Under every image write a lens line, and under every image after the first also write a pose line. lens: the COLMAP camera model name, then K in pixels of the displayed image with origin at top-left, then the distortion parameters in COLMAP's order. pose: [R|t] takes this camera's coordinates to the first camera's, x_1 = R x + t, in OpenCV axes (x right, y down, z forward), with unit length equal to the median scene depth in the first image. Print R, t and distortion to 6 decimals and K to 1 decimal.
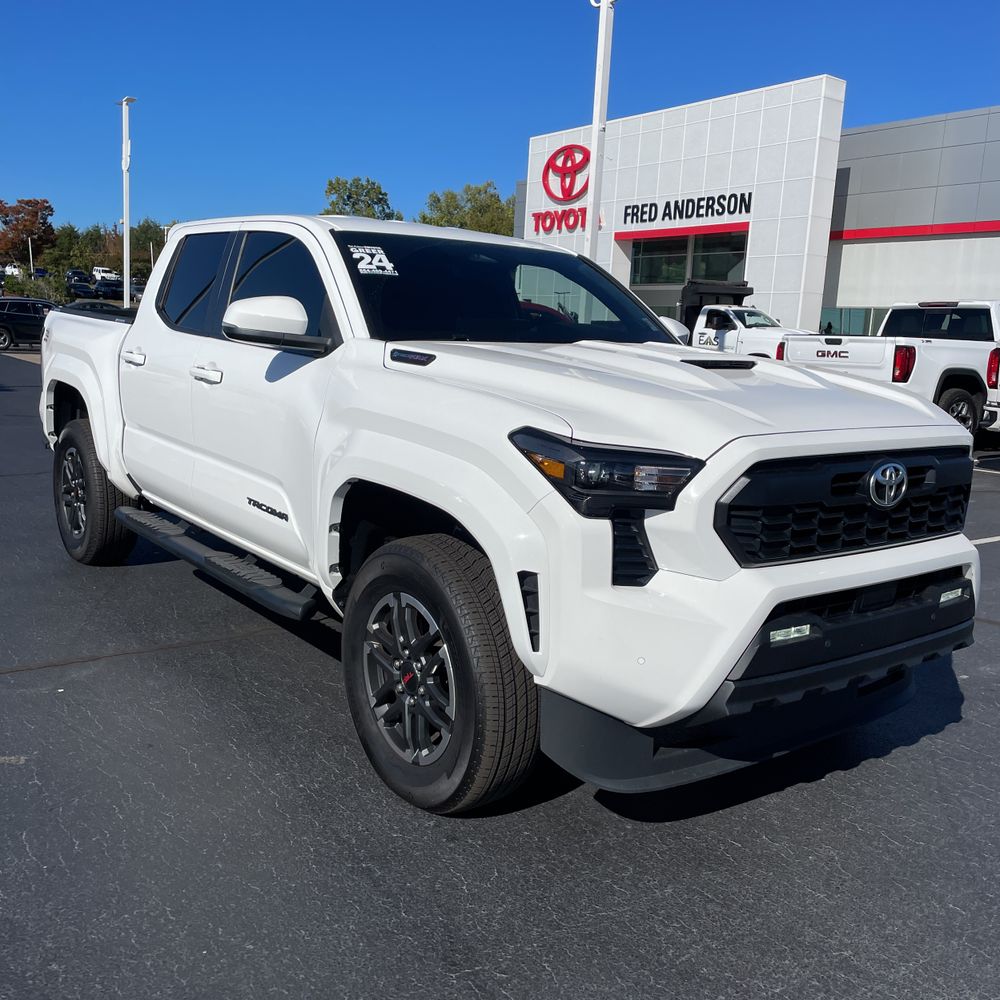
lens RADIAL K [[1015.0, 0, 505.9], [0, 1015.0, 481.3], [0, 0, 1]] dist [0.101547, -0.143998]
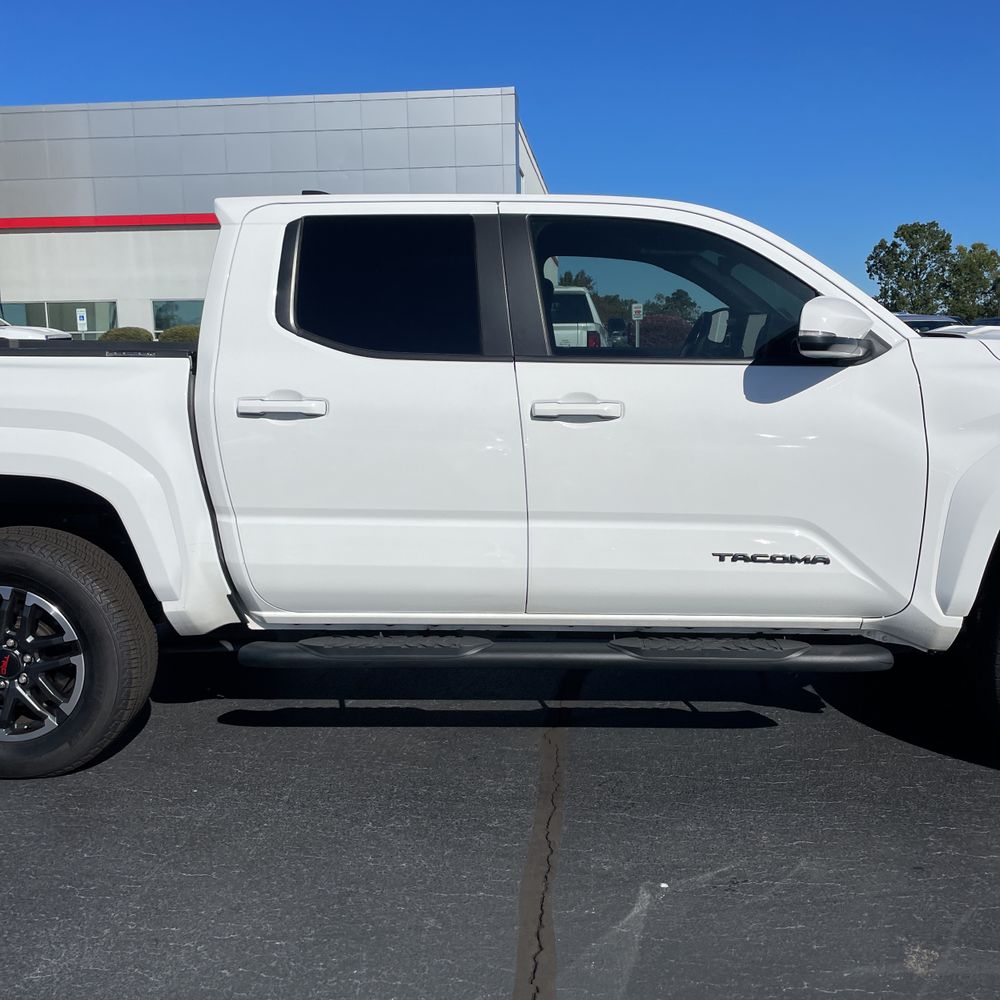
lens RADIAL K [[1015.0, 0, 505.9], [0, 1015.0, 481.3], [0, 0, 1]] dist [0.101547, -0.143998]
pose [[0.650988, -0.166480, 0.740608, -0.973239], [0.160850, 0.983752, 0.079751, -0.133740], [-0.741851, 0.067210, 0.667188, 0.613531]]
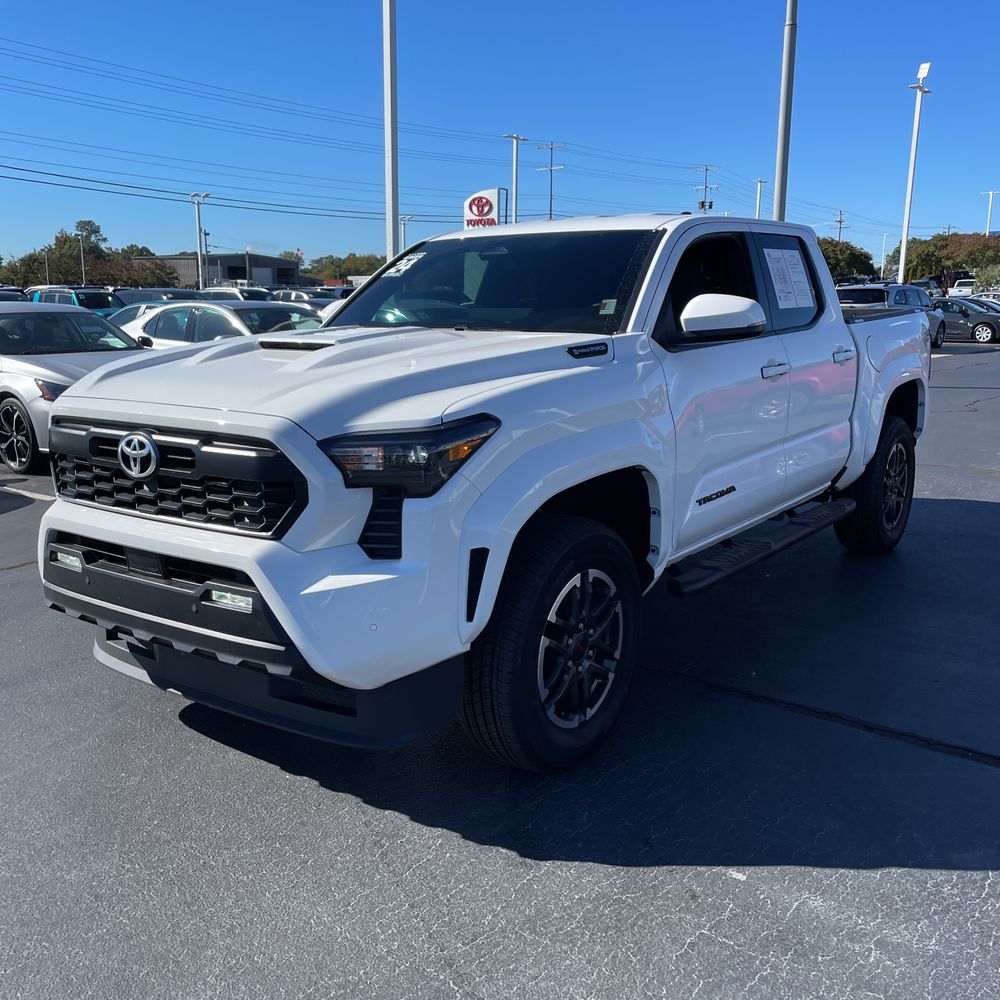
lens RADIAL K [[1015.0, 0, 505.9], [0, 1015.0, 481.3], [0, 0, 1]] dist [0.101547, -0.143998]
pose [[0.284009, 0.125715, -0.950544, 1.105580], [-0.132768, 0.986973, 0.090864, -0.087546], [0.949585, 0.100396, 0.297001, 0.778418]]
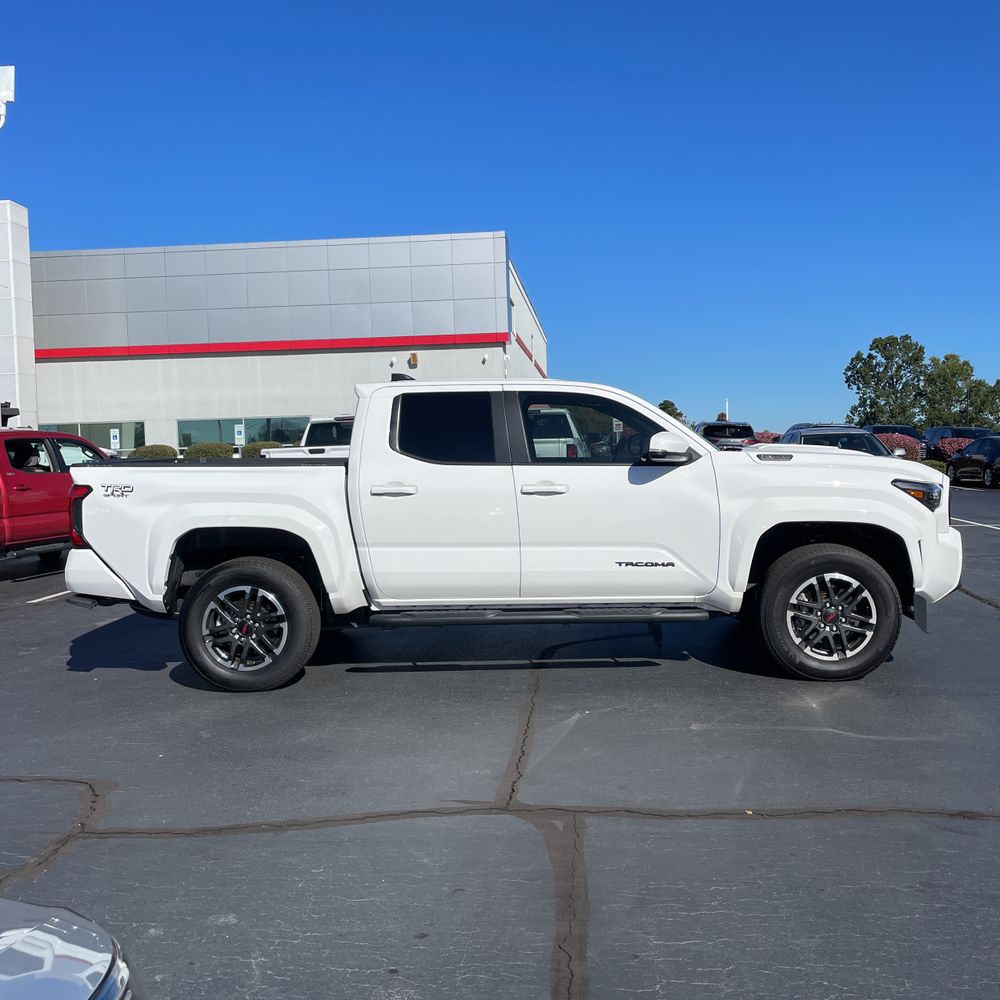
lens RADIAL K [[1015.0, 0, 505.9], [0, 1015.0, 481.3], [0, 0, 1]] dist [0.101547, -0.143998]
pose [[0.644691, -0.094412, 0.758591, -1.571541], [0.173831, 0.984453, -0.025209, -0.098411], [-0.744417, 0.148119, 0.651079, 0.114955]]
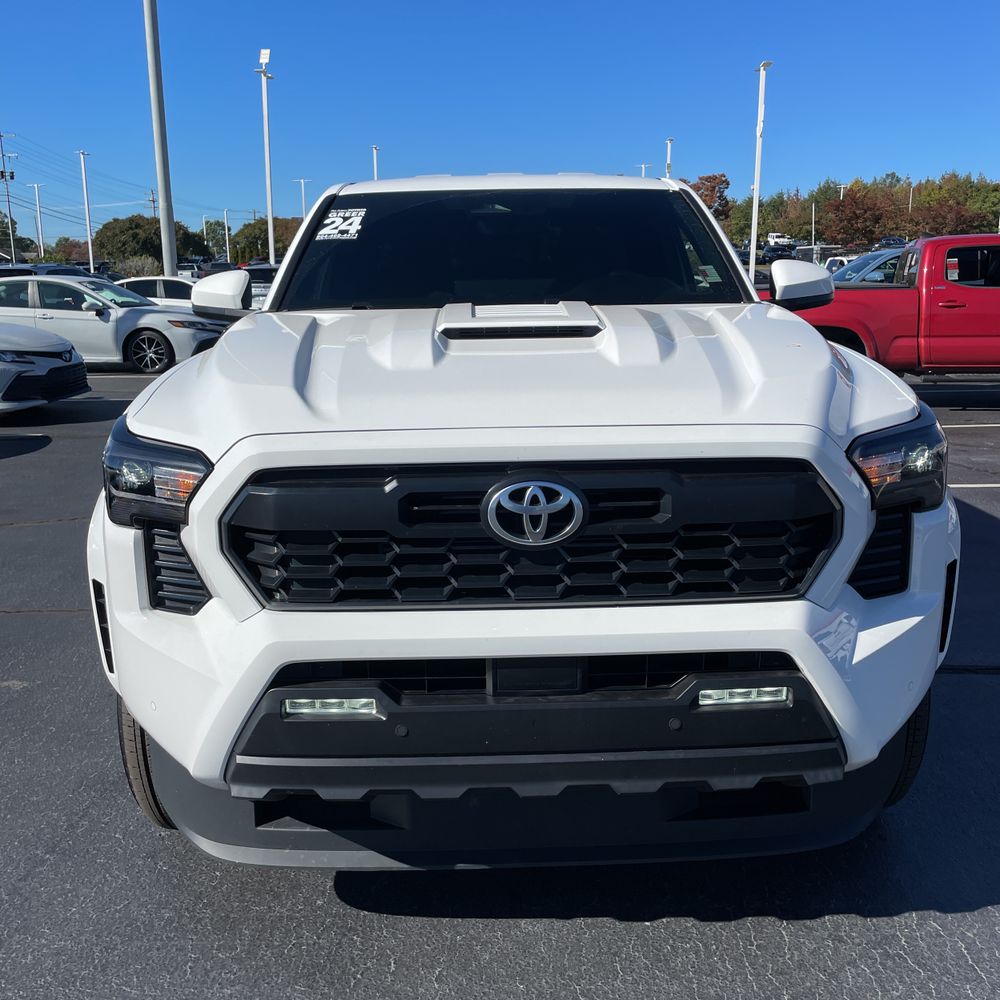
lens RADIAL K [[1007.6, 0, 499.7], [0, 1007.6, 478.6], [0, 0, 1]] dist [0.081228, -0.032161]
pose [[0.800923, 0.063430, -0.595399, 0.551383], [-0.041627, 0.997866, 0.050311, -0.037970], [0.597319, -0.015510, 0.801854, 0.342507]]
